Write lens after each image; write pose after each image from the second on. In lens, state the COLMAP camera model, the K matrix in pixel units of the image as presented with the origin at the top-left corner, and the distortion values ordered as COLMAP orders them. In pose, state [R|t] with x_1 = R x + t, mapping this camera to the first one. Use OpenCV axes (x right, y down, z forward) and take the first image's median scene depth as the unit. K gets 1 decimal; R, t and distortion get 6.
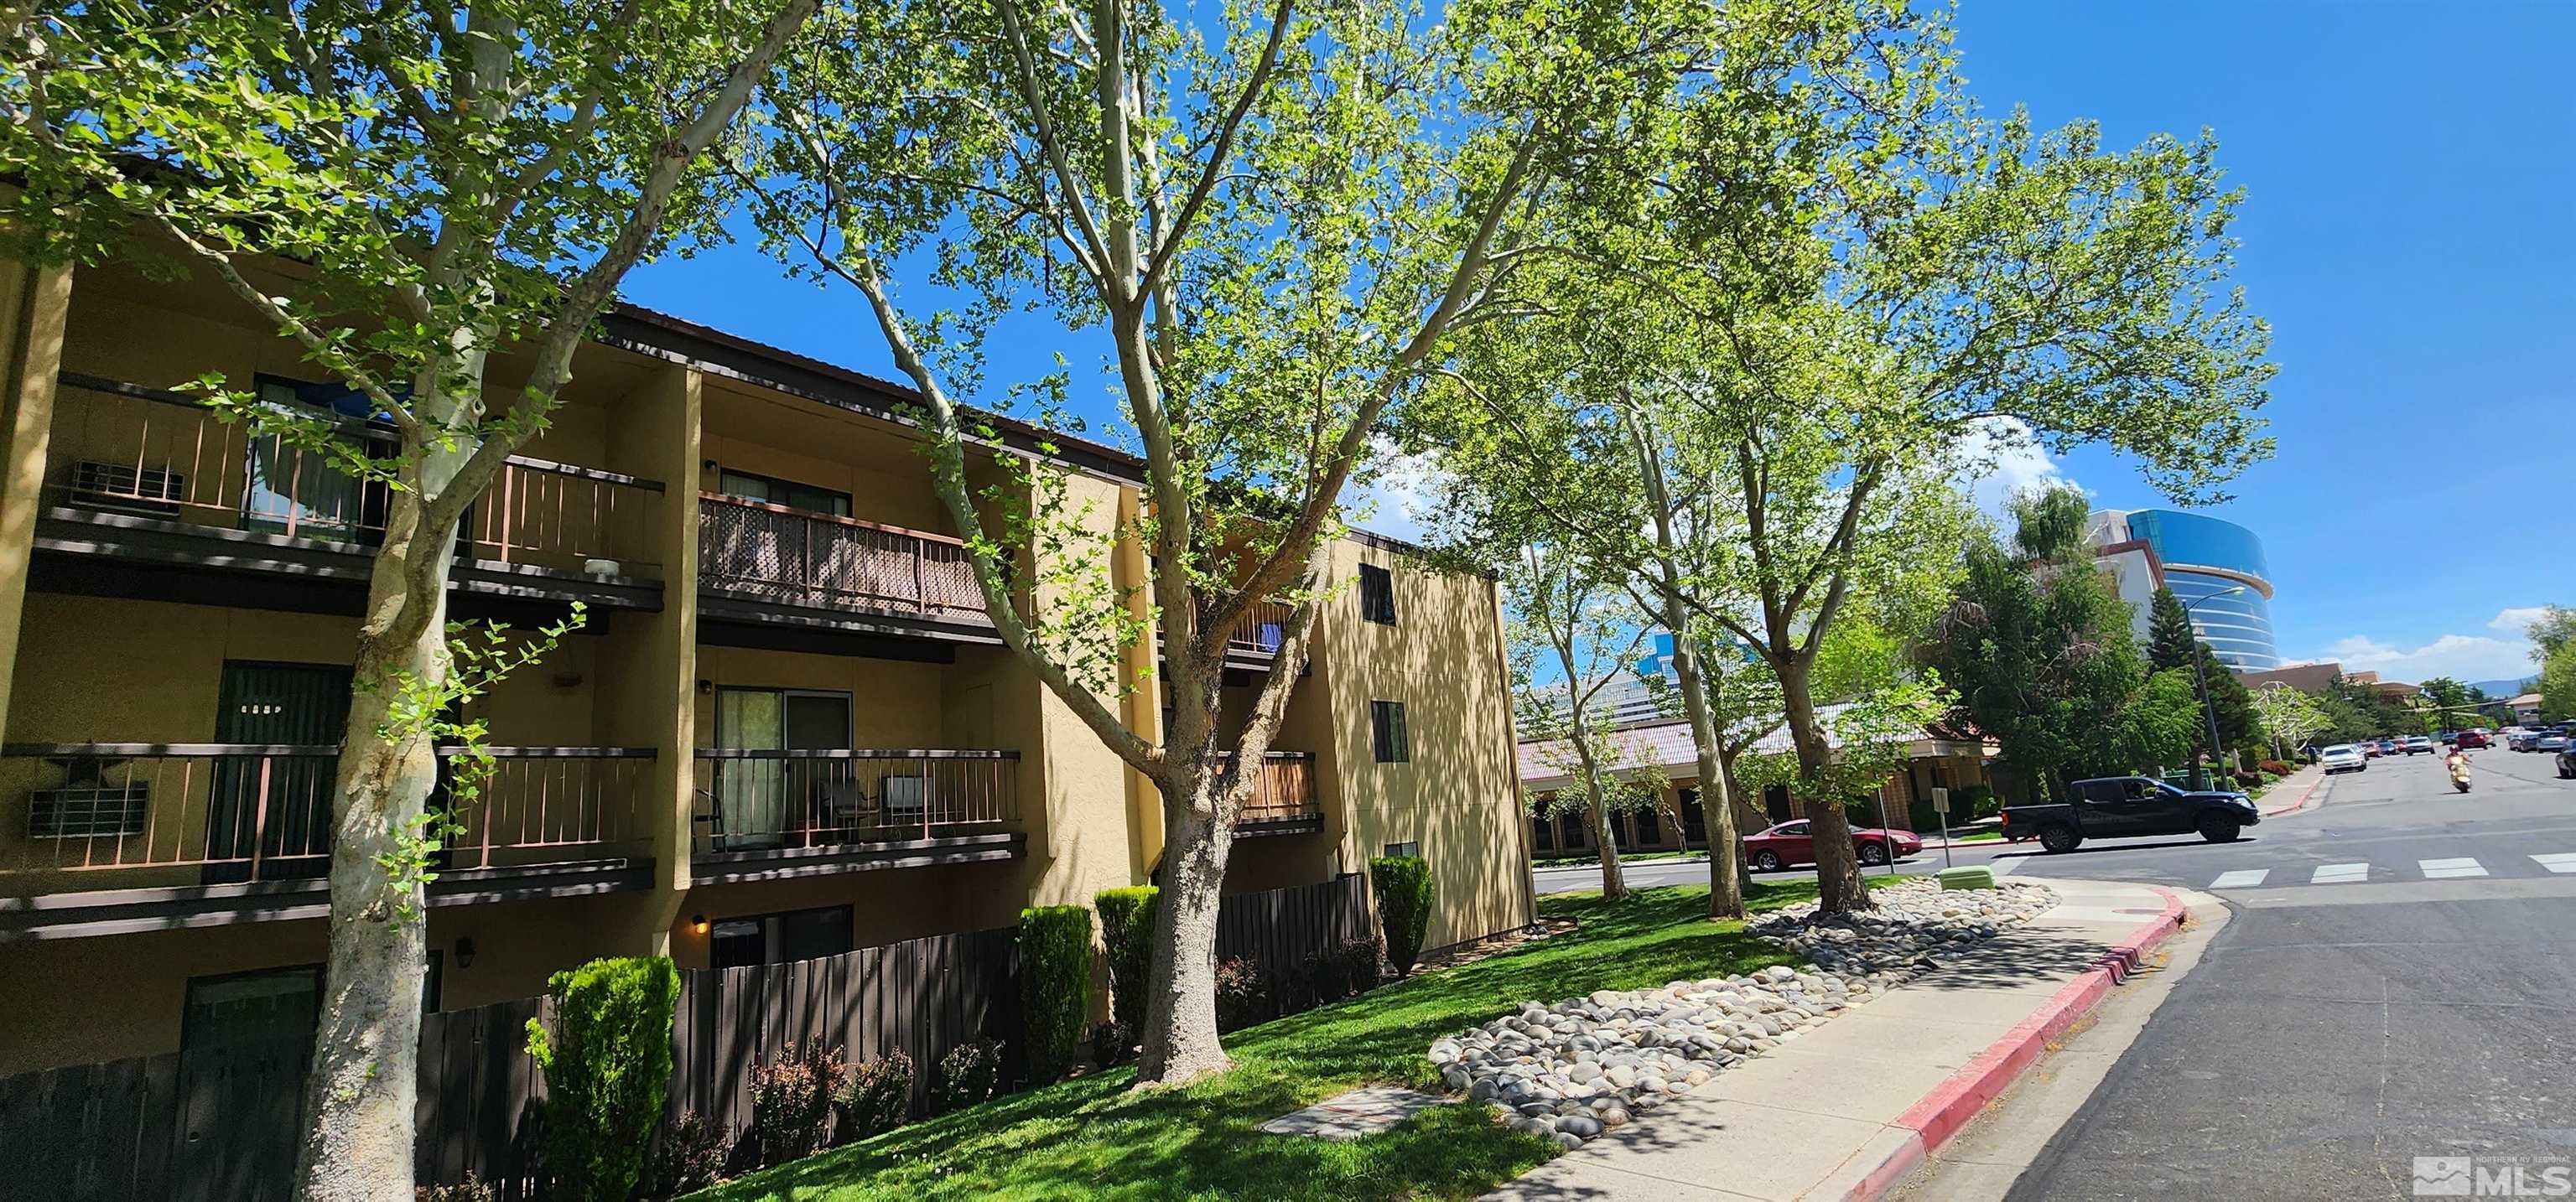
lens RADIAL K [[1064.3, 0, 1288.0], [0, 1064.3, 601.0], [0, 0, 1]] dist [-0.000682, -0.000163]
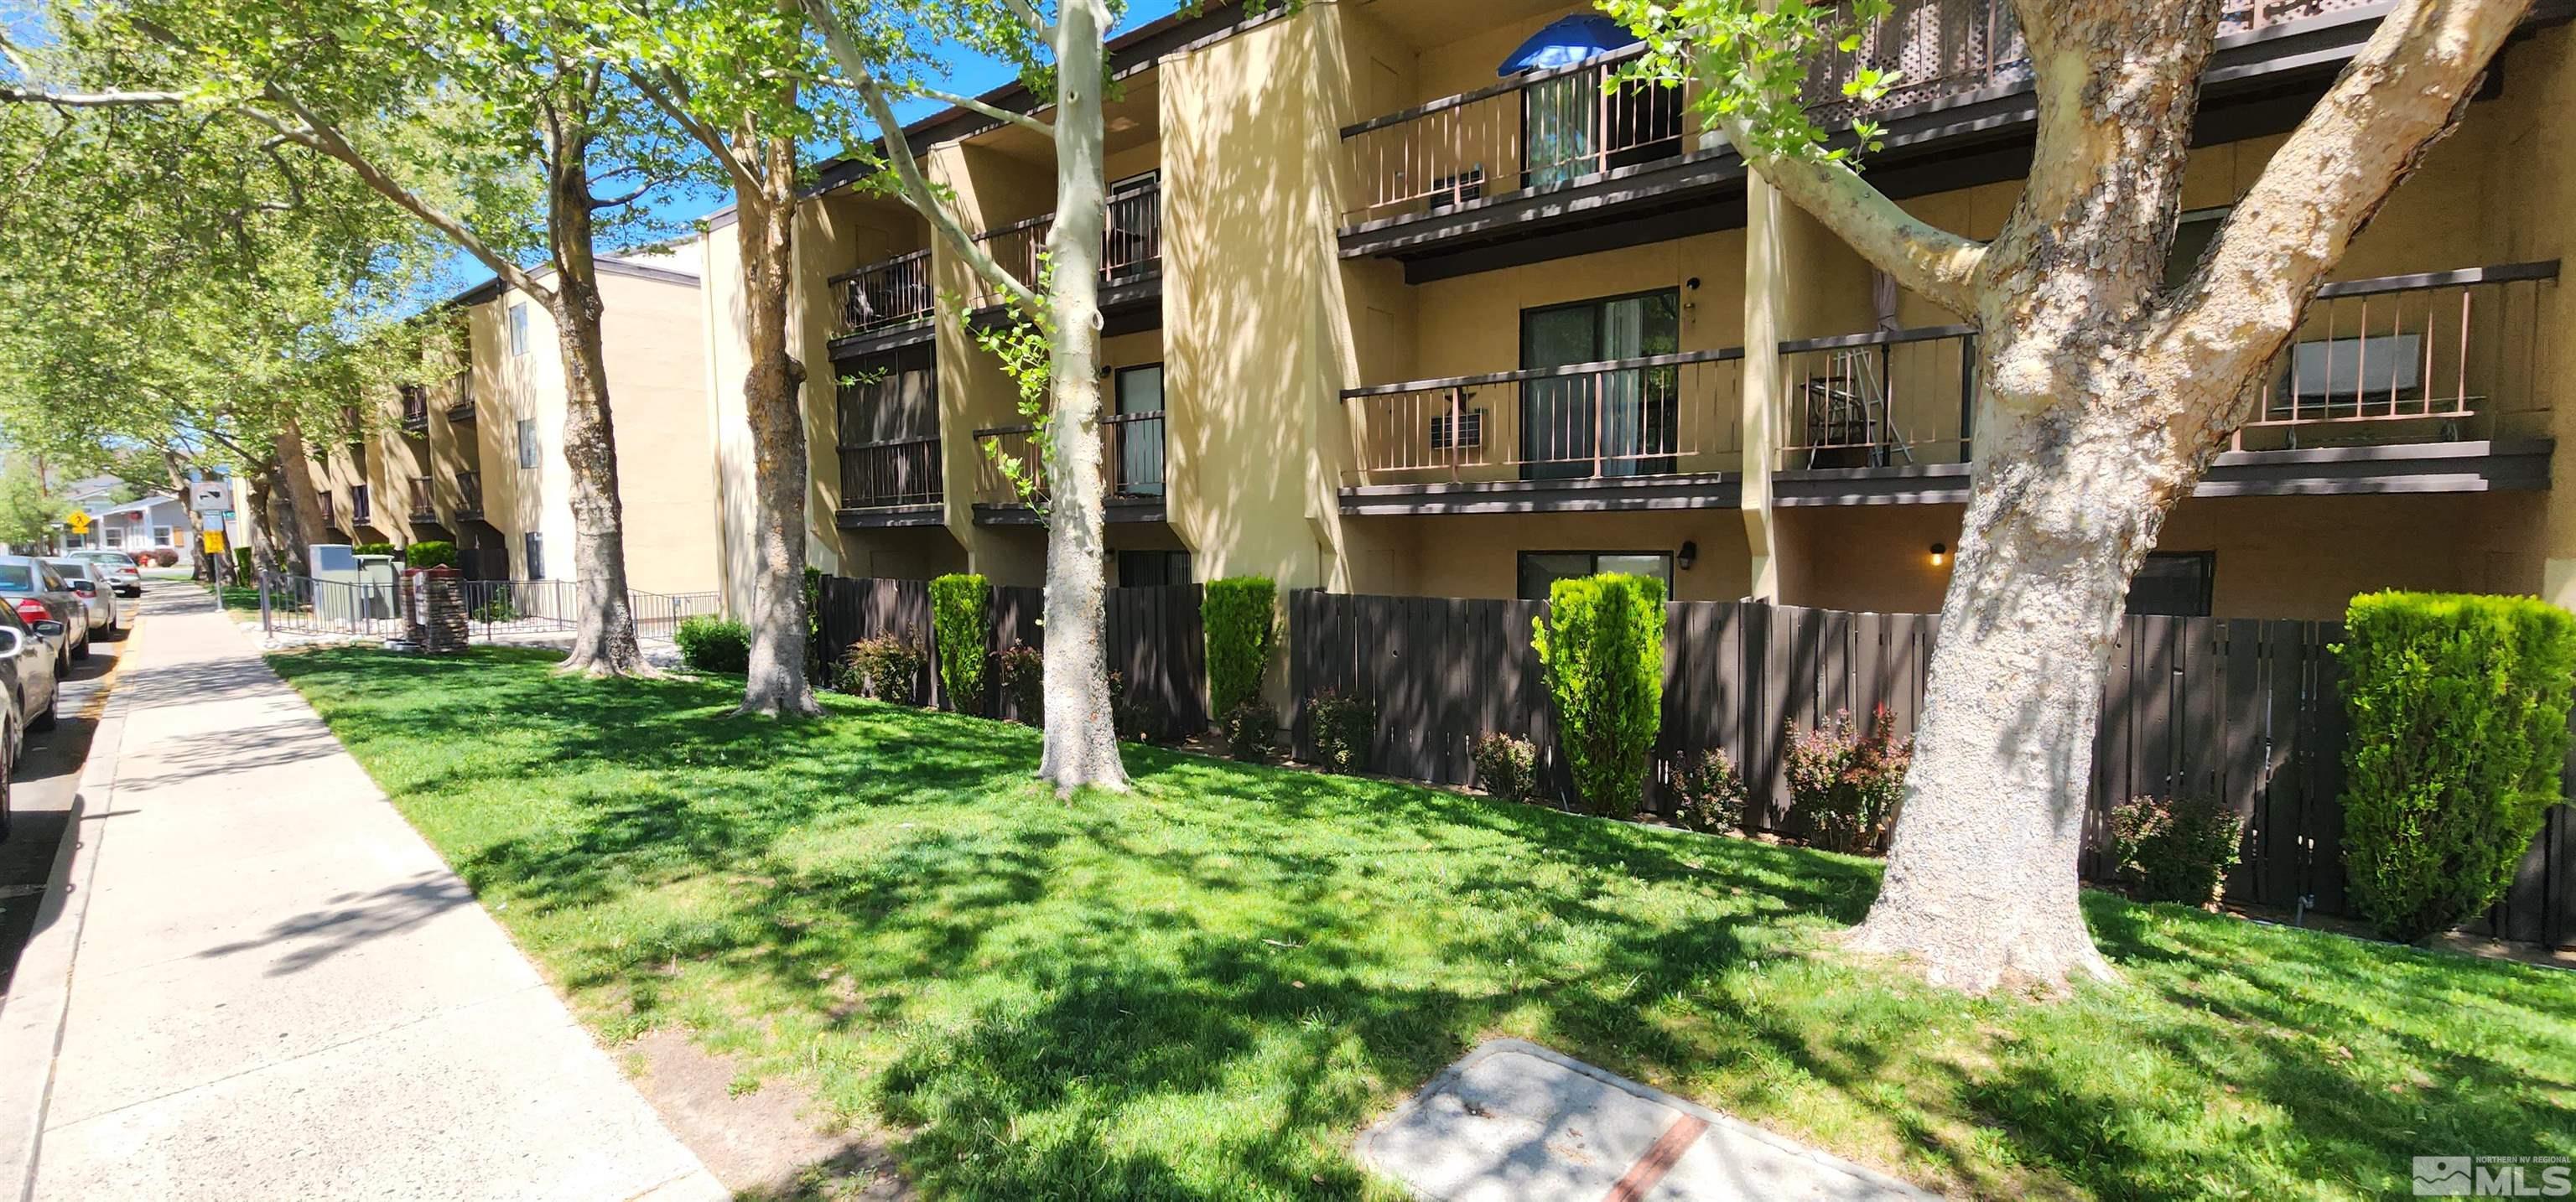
lens RADIAL K [[1064.3, 0, 1288.0], [0, 1064.3, 601.0], [0, 0, 1]] dist [-0.000682, -0.000163]
pose [[0.024082, 0.145003, -0.989138, 0.284870], [0.220872, 0.964203, 0.146725, 0.138572], [0.975005, -0.222006, -0.008808, 0.647041]]
